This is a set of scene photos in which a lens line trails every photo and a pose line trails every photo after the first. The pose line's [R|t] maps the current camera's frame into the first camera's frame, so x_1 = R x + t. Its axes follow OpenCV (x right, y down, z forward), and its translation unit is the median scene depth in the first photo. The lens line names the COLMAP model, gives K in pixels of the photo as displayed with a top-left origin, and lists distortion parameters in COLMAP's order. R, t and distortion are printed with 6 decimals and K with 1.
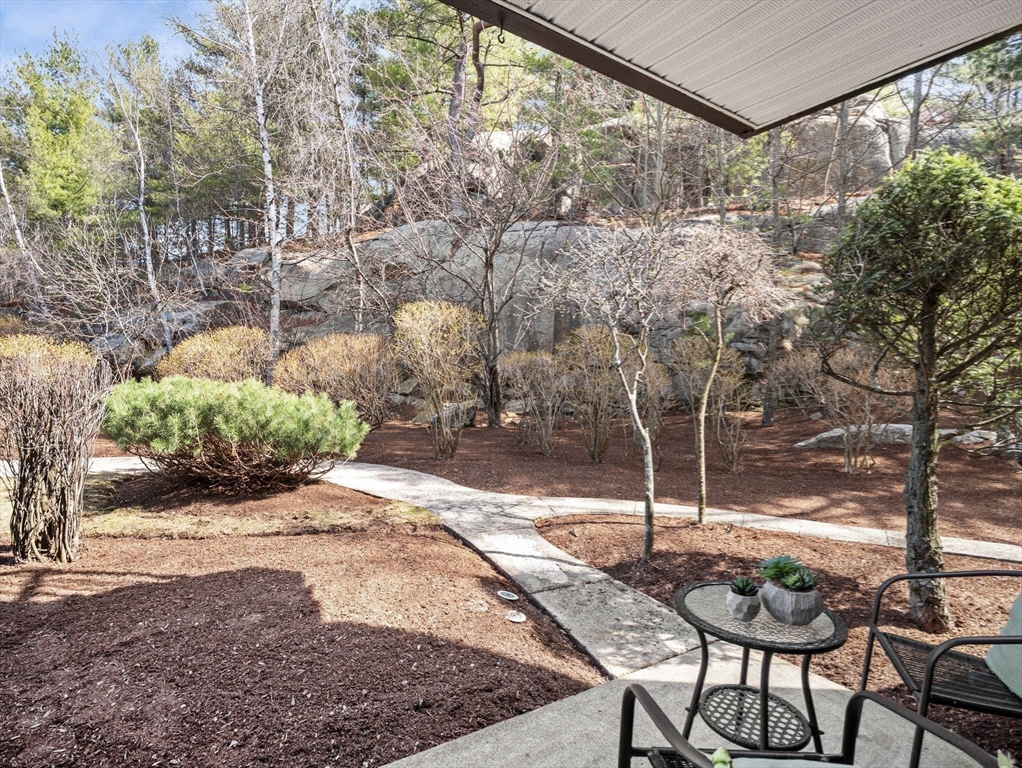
lens RADIAL K [[508.6, 0, 510.3], [0, 508.6, 380.9], [0, 0, 1]] dist [-0.005900, -0.001342]
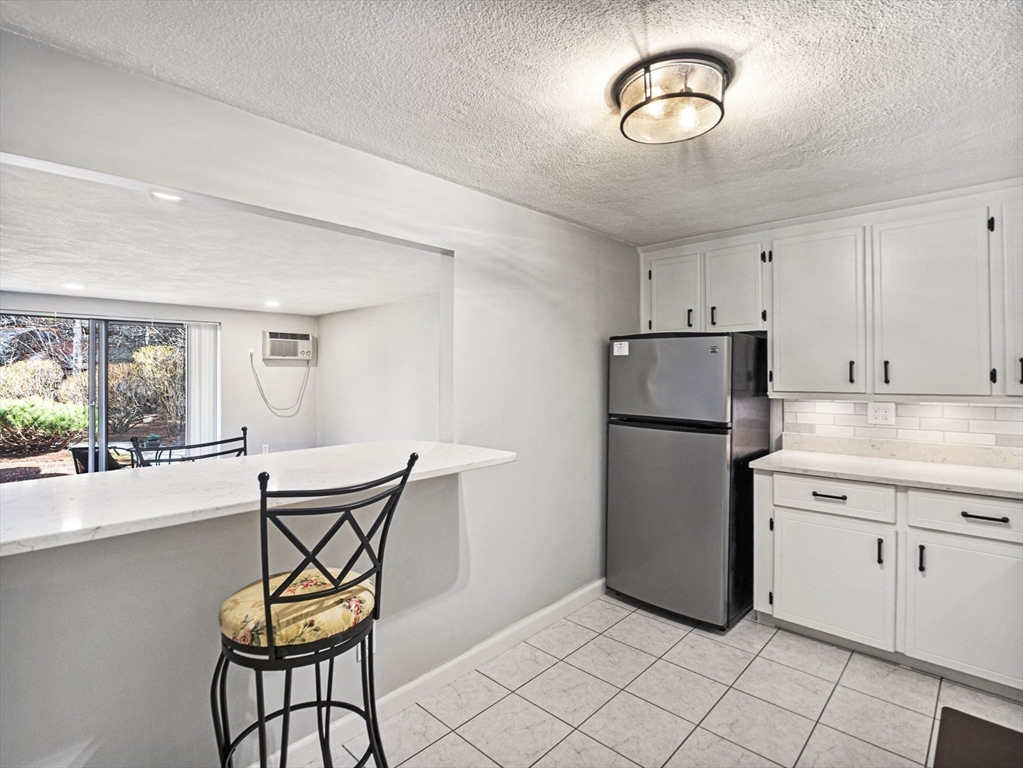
lens RADIAL K [[509.1, 0, 516.6], [0, 509.1, 378.5], [0, 0, 1]] dist [-0.005900, -0.001342]
pose [[0.973446, -0.039223, 0.225532, 0.852415], [0.038590, 0.999229, 0.007215, -0.014388], [-0.225641, 0.001680, 0.974209, -1.284273]]
